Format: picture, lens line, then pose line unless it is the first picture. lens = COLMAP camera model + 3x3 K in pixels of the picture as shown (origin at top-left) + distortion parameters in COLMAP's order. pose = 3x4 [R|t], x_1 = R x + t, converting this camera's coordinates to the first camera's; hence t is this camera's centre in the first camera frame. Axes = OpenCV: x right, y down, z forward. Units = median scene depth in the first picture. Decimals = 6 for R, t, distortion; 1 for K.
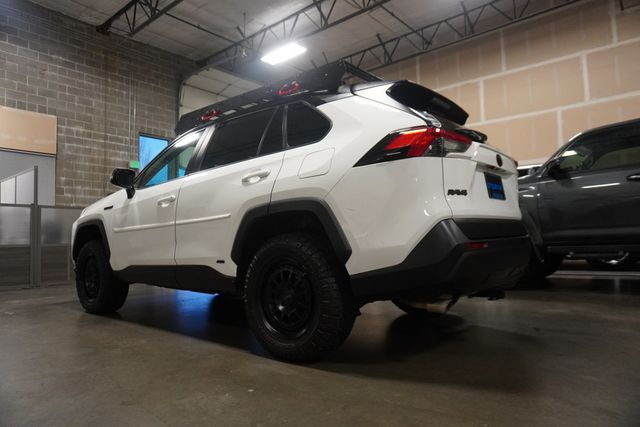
lens RADIAL K [[426.7, 0, 320.0], [0, 426.7, 213.5], [0, 0, 1]] dist [-0.006798, -0.002714]
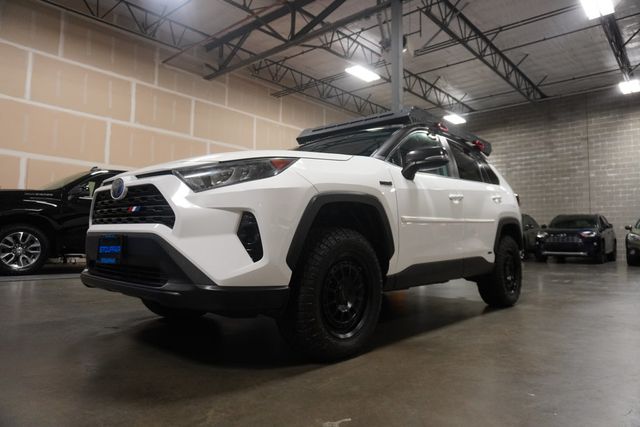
lens RADIAL K [[427.3, 0, 320.7], [0, 427.3, 199.1], [0, 0, 1]] dist [0.027715, -0.000451]
pose [[0.015558, 0.121995, 0.992409, -0.507162], [-0.072644, 0.990044, -0.120565, 0.044546], [-0.997237, -0.070217, 0.024265, 0.463453]]
